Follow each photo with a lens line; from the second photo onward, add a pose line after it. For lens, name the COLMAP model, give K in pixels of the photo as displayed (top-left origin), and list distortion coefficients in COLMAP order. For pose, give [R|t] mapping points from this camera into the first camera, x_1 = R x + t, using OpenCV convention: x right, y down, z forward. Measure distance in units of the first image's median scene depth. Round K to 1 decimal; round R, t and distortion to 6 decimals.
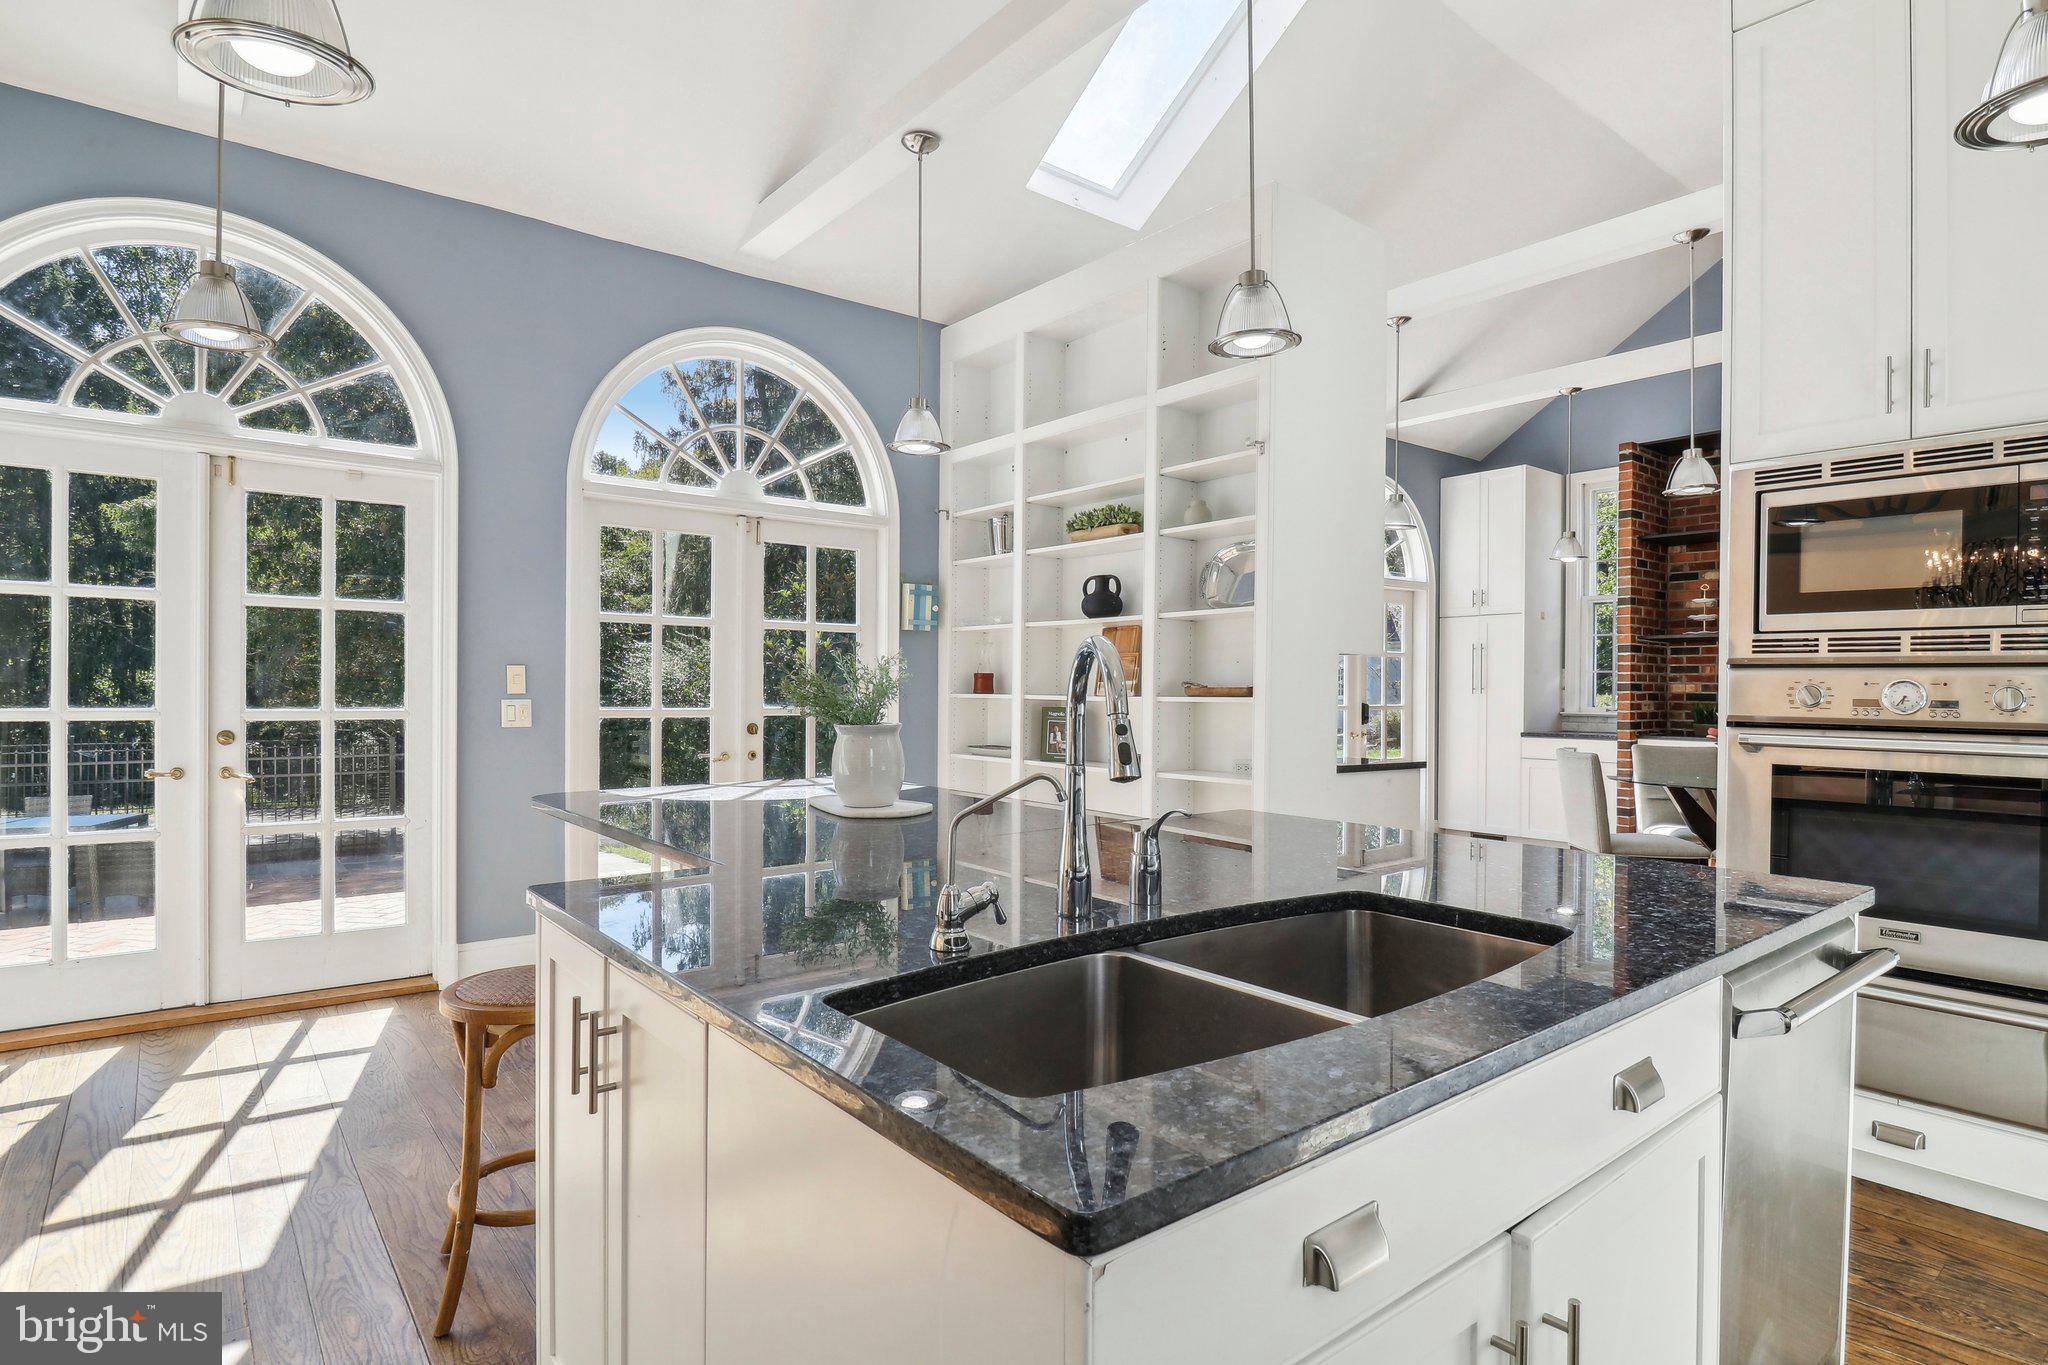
lens RADIAL K [[1067.9, 0, 1017.7], [0, 1067.9, 700.8], [0, 0, 1]] dist [-0.004509, -0.008697]
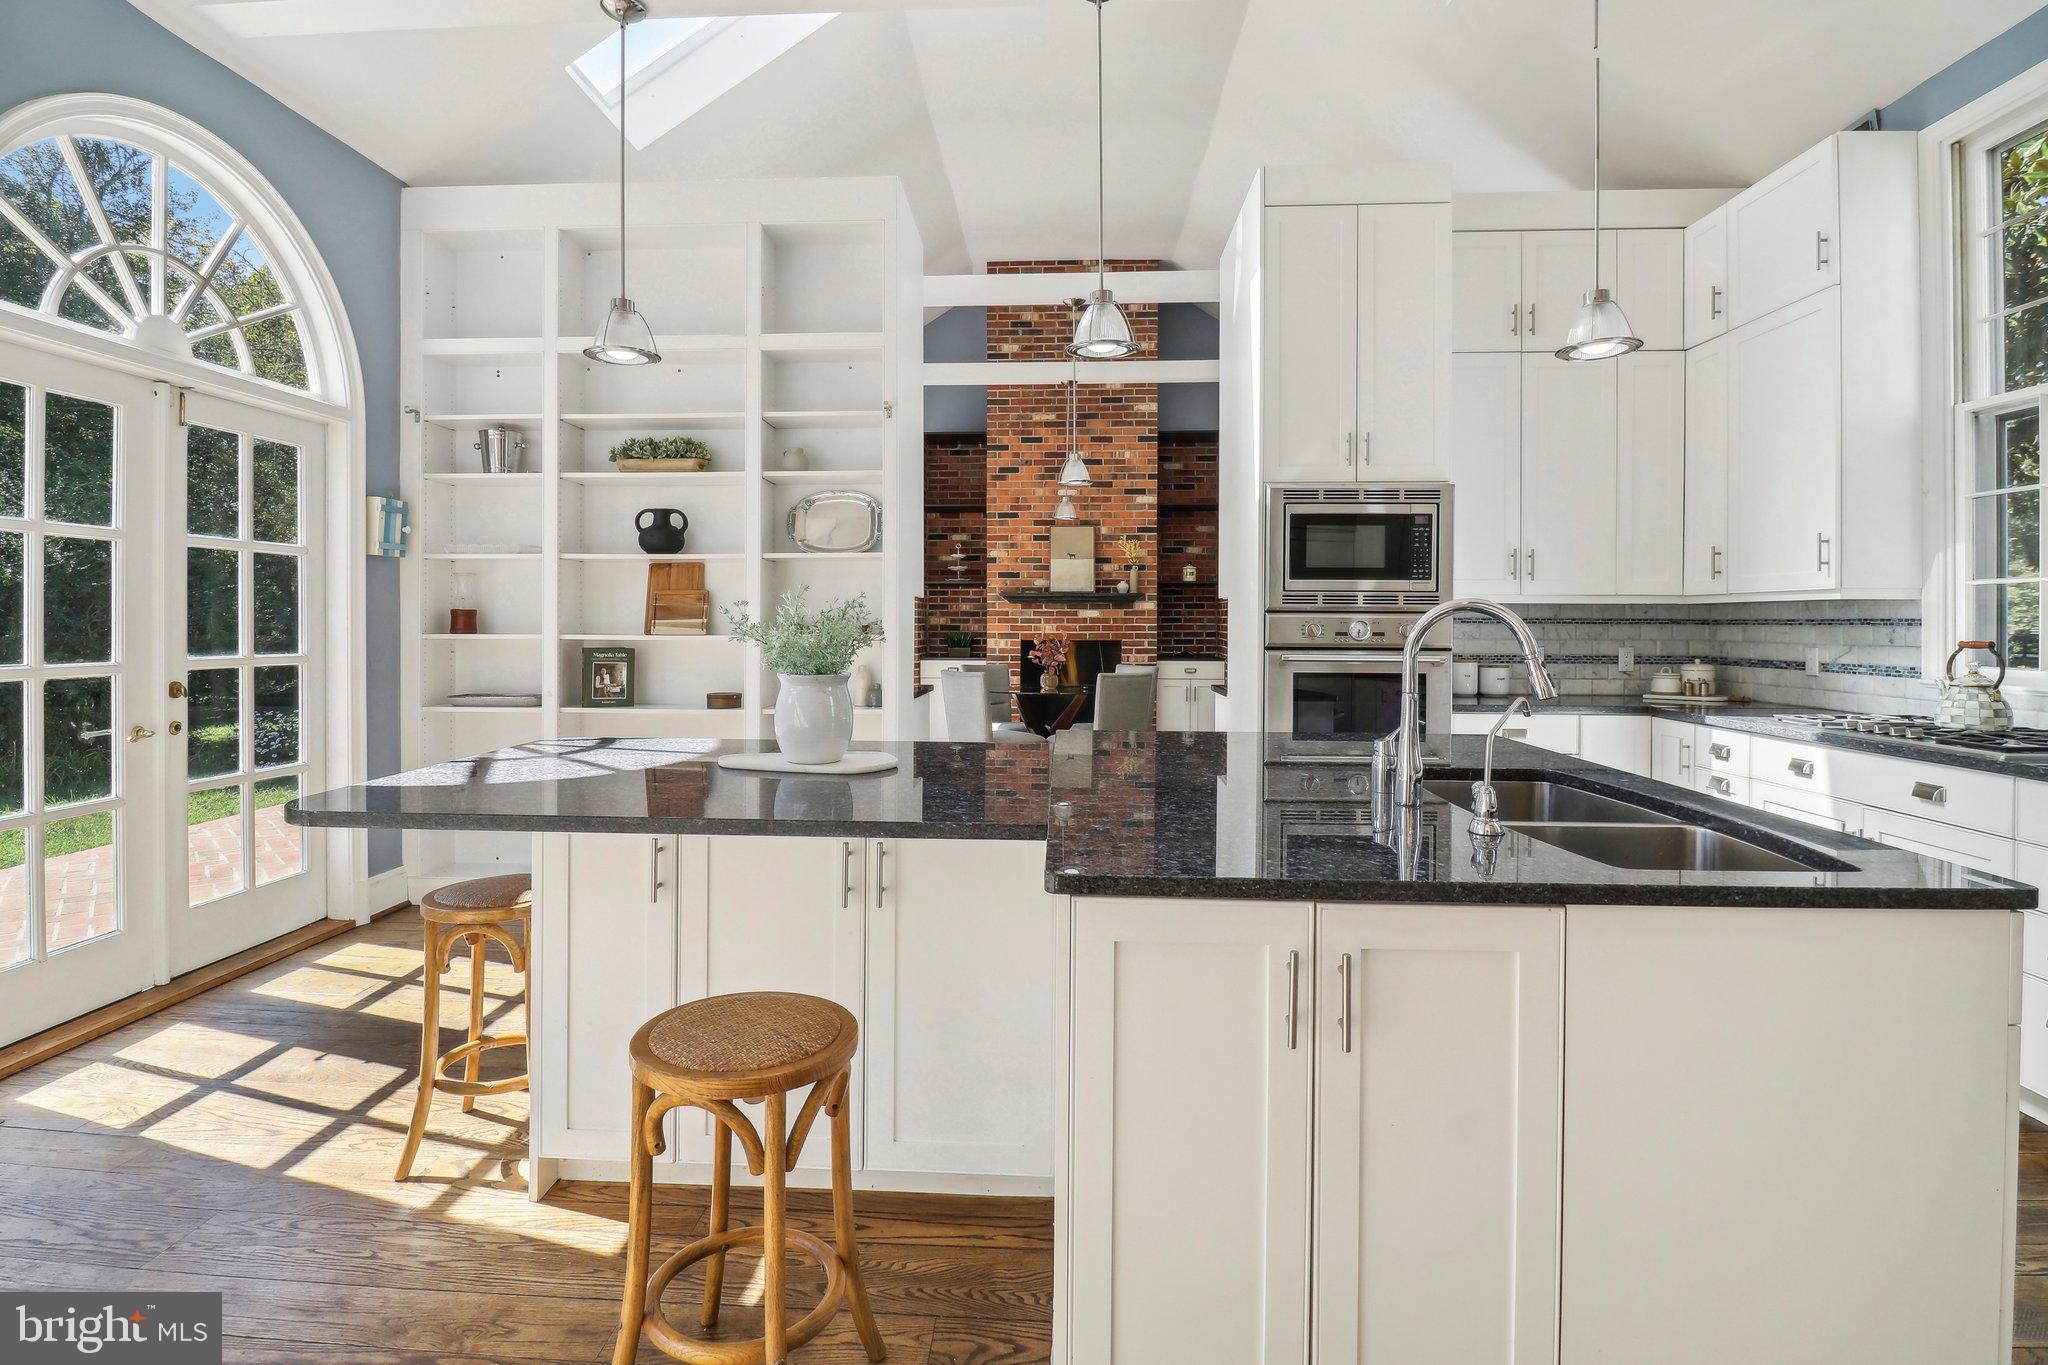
lens RADIAL K [[980.6, 0, 1006.8], [0, 980.6, 631.7], [0, 0, 1]] dist [-0.006073, -0.000520]
pose [[0.663770, -0.013620, 0.747813, -0.412456], [0.011552, 0.999902, 0.007958, -0.011664], [-0.747848, 0.003356, 0.663862, 0.201604]]
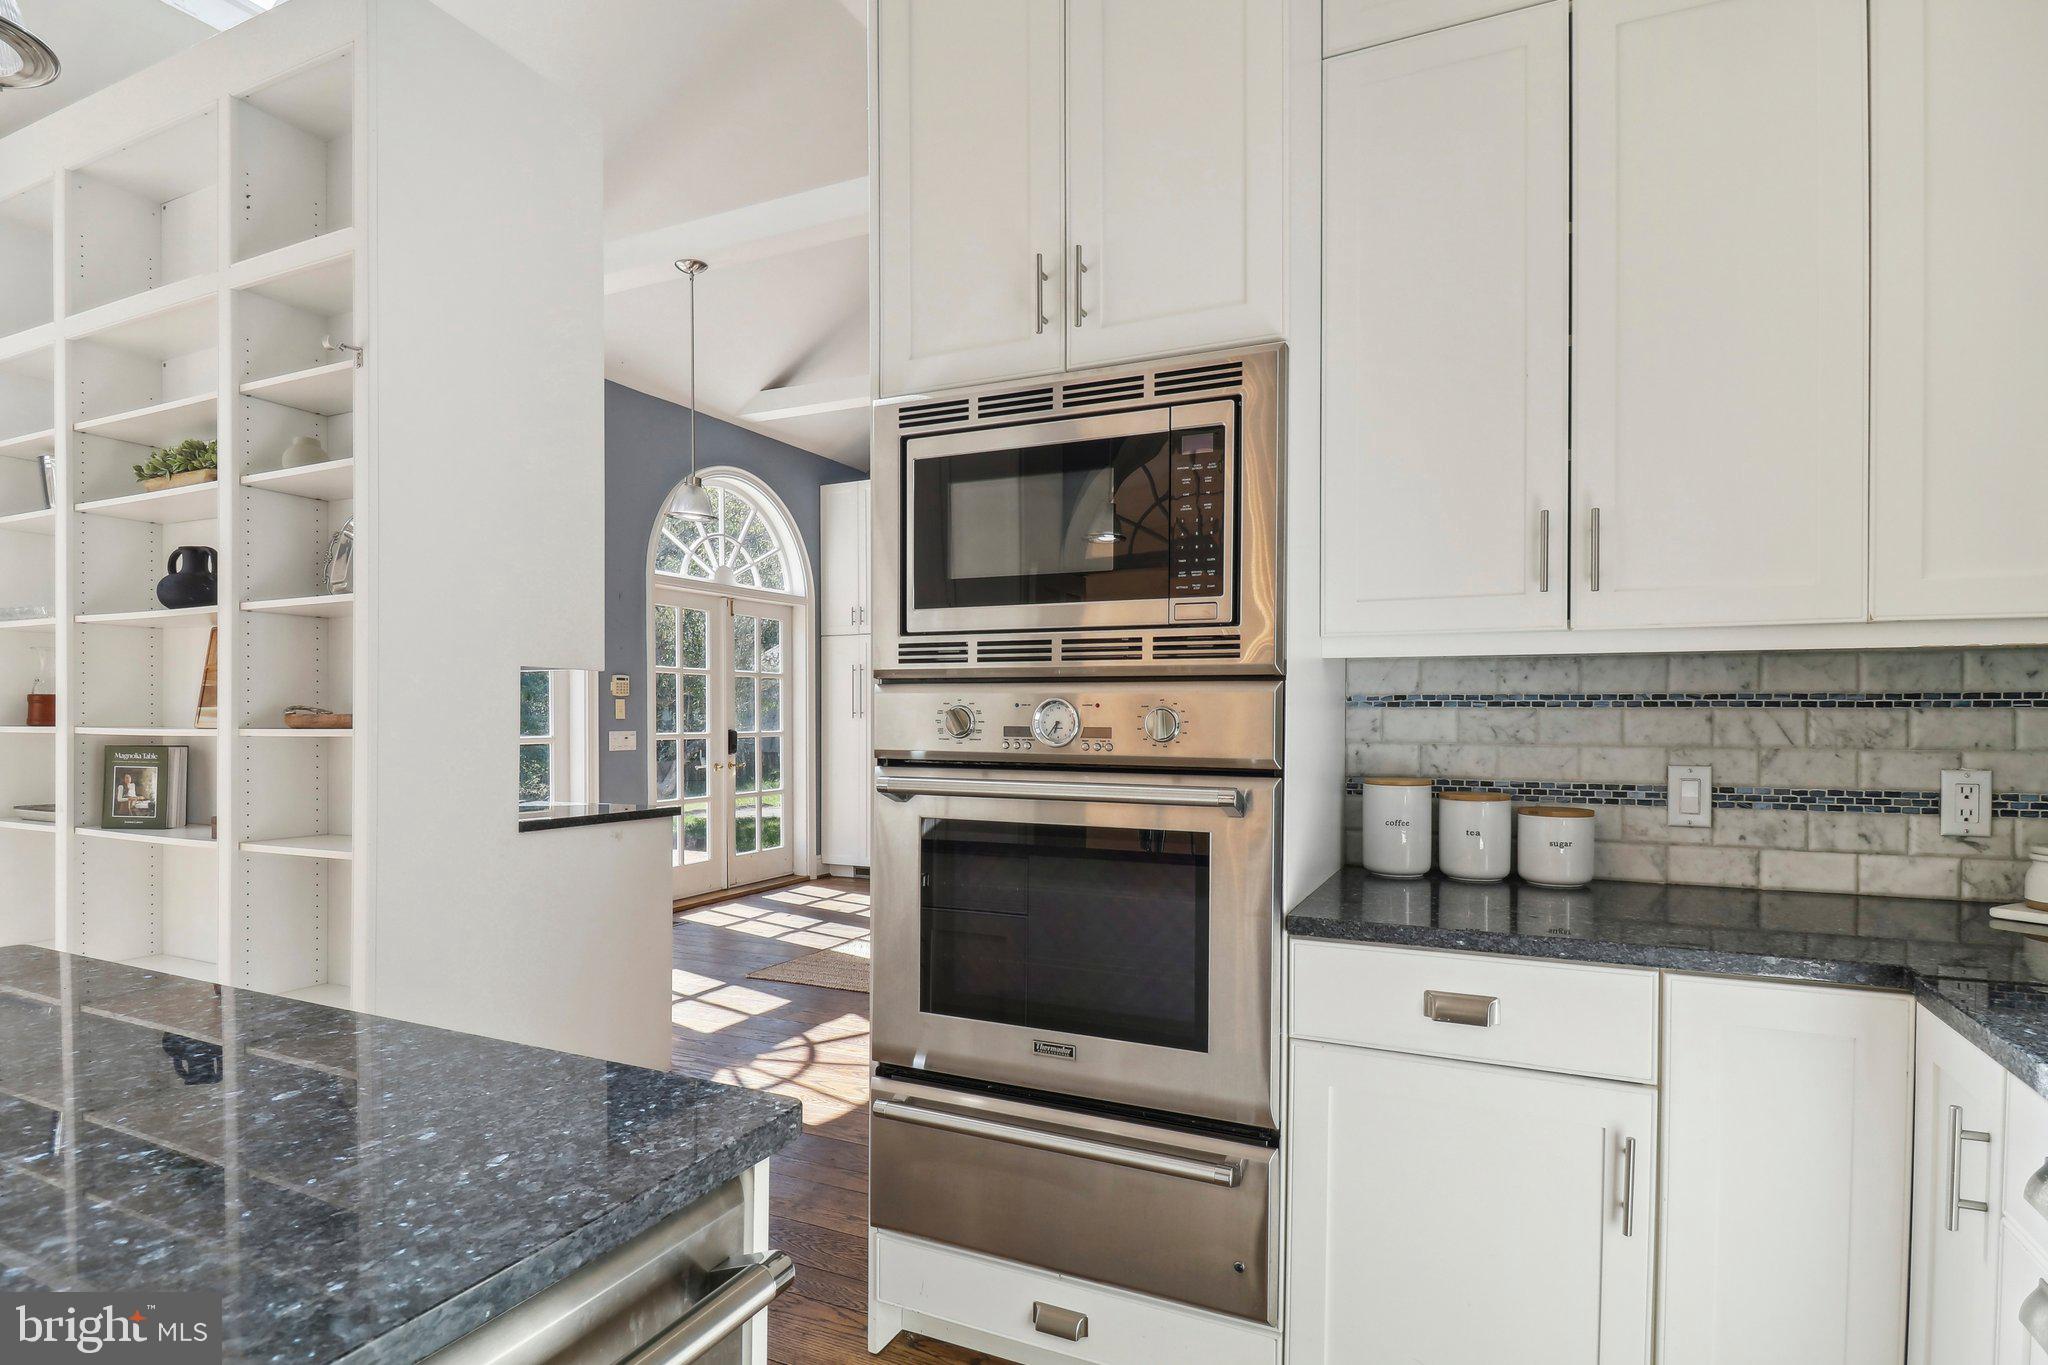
lens RADIAL K [[1067.9, 0, 1012.0], [0, 1067.9, 727.2], [0, 0, 1]] dist [-0.004509, -0.008697]
pose [[0.896170, -0.011990, 0.443549, 0.266002], [0.011184, 0.999928, 0.004435, -0.002296], [-0.443570, 0.000986, 0.896239, 0.195640]]
